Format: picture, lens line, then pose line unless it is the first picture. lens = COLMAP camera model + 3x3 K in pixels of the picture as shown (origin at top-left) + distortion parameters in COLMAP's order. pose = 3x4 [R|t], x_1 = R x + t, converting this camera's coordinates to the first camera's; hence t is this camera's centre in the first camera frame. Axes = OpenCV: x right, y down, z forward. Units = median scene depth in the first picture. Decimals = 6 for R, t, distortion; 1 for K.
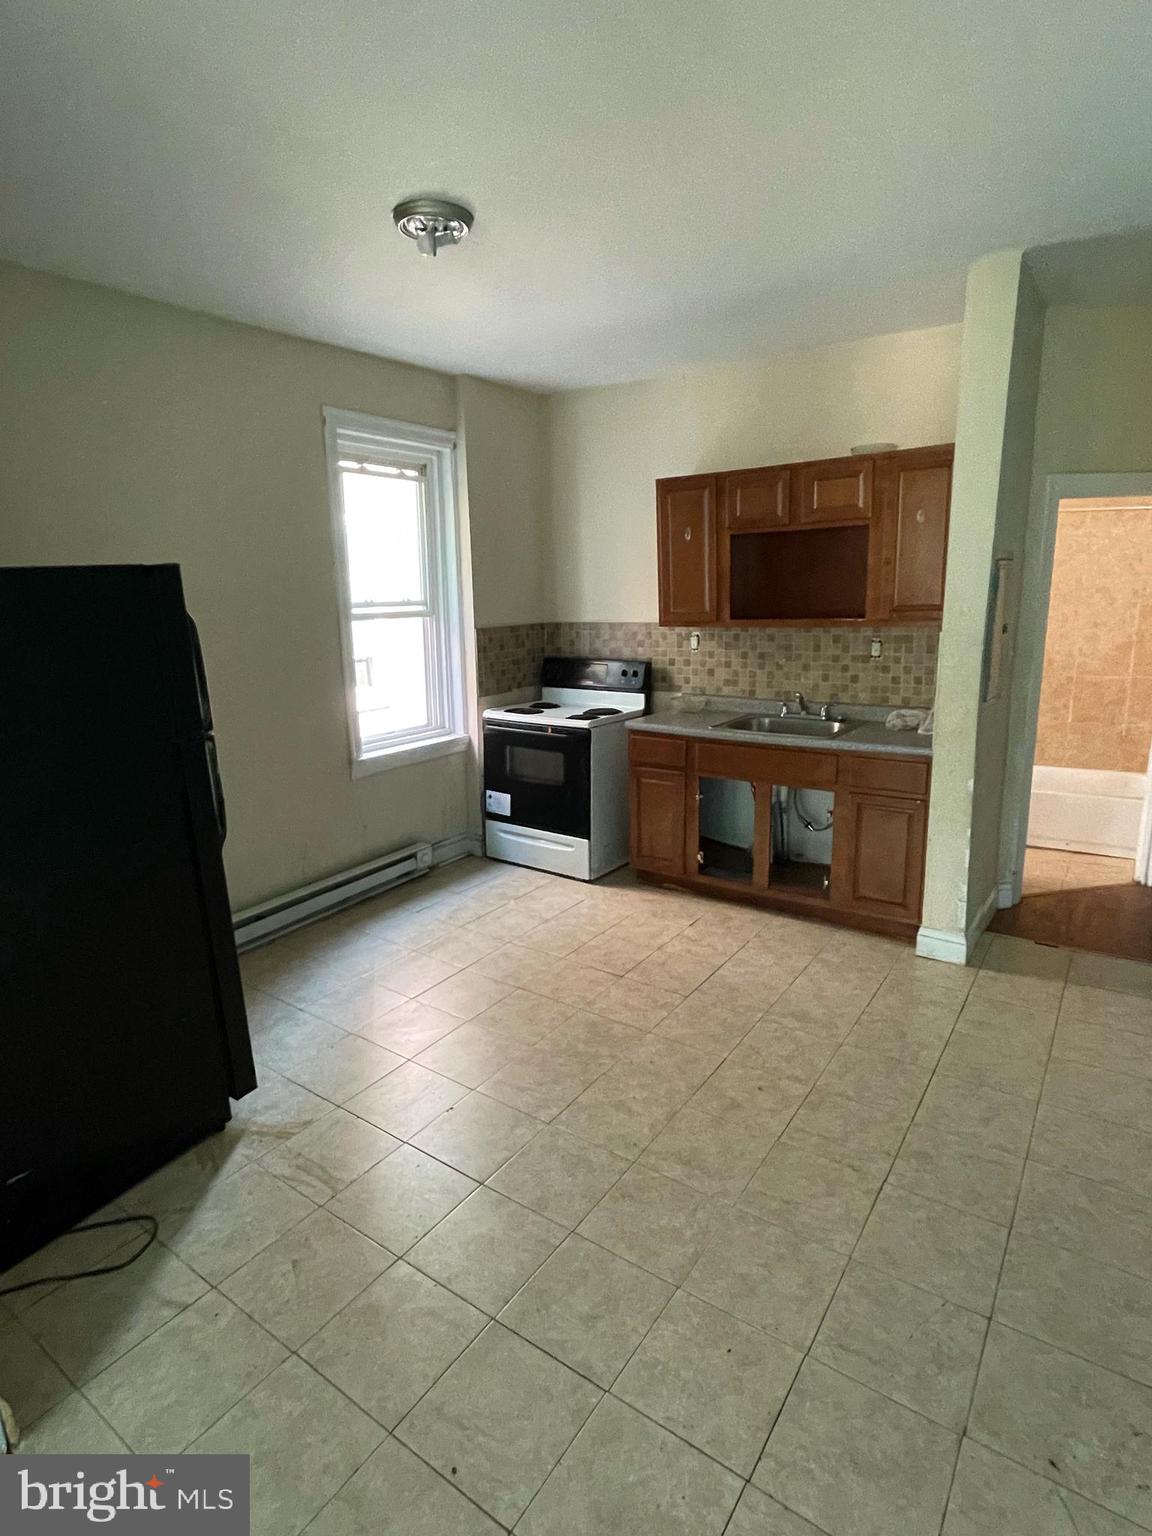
lens RADIAL K [[797.2, 0, 567.8], [0, 797.2, 813.1], [0, 0, 1]] dist [0.021116, -0.000121]
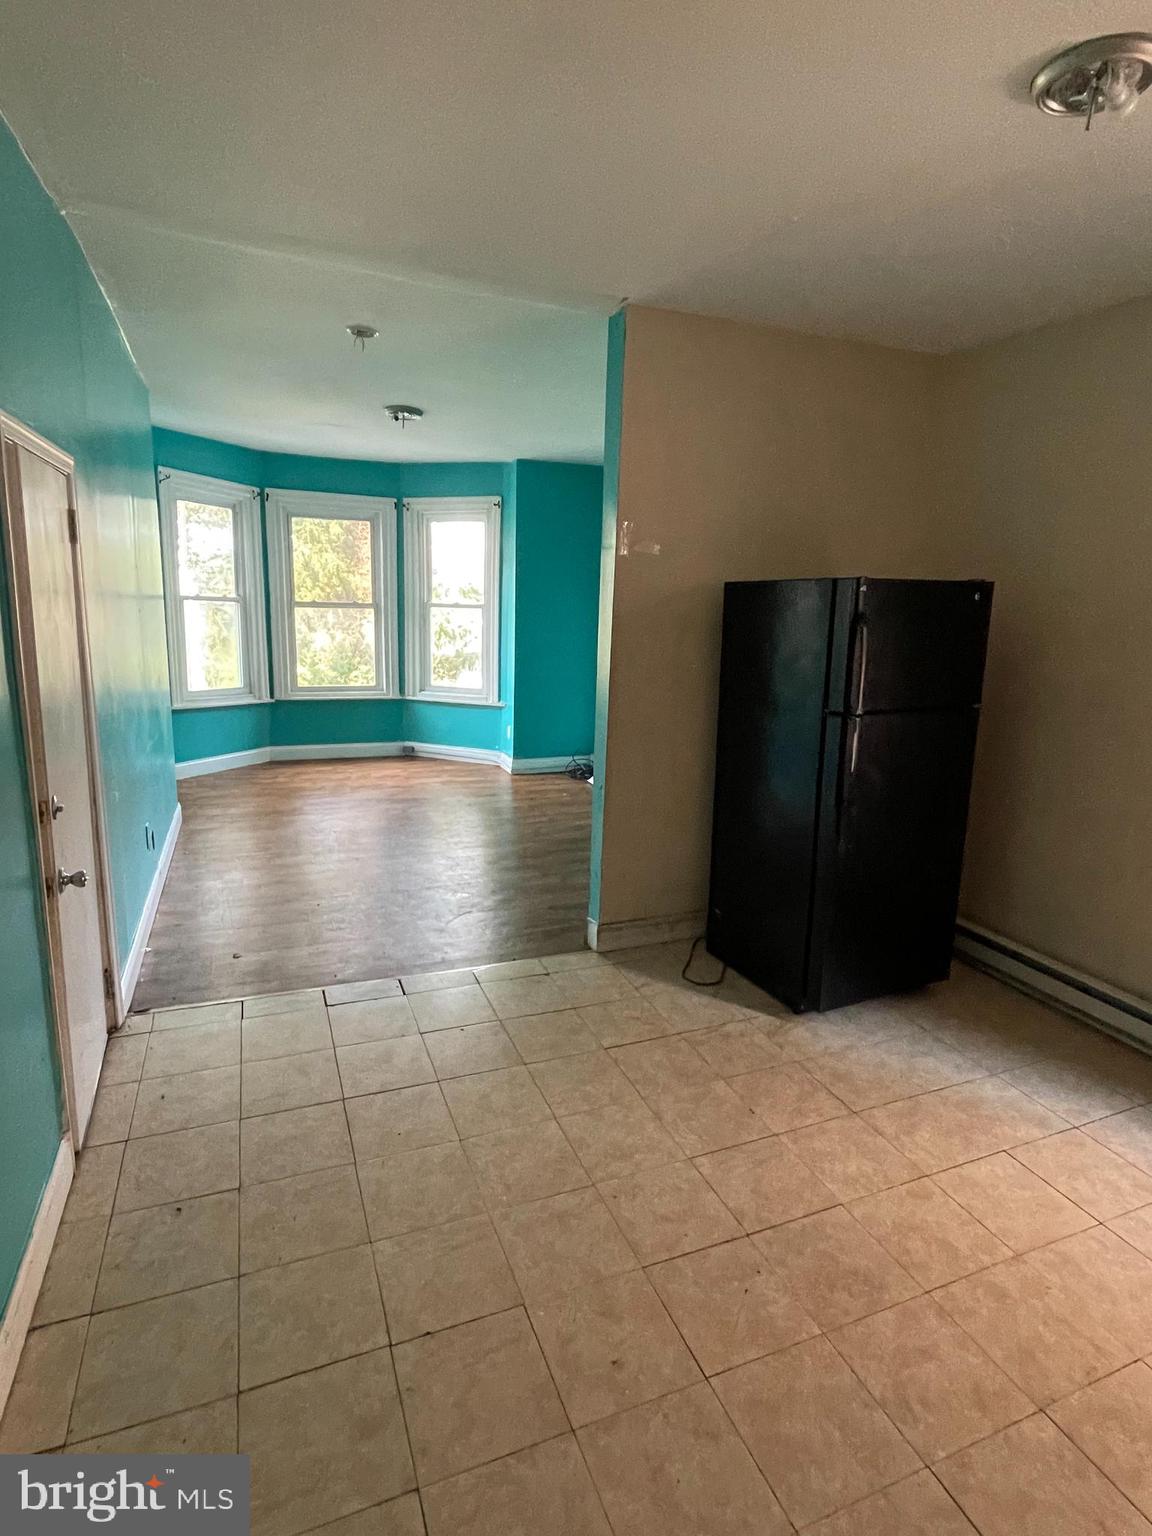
lens RADIAL K [[797.2, 0, 578.0], [0, 797.2, 758.6], [0, 0, 1]] dist [0.021116, -0.000121]
pose [[-0.531842, 0.177278, -0.828080, 0.803799], [-0.249374, 0.901700, 0.353201, -0.367592], [0.809294, 0.394348, -0.435353, 1.196591]]
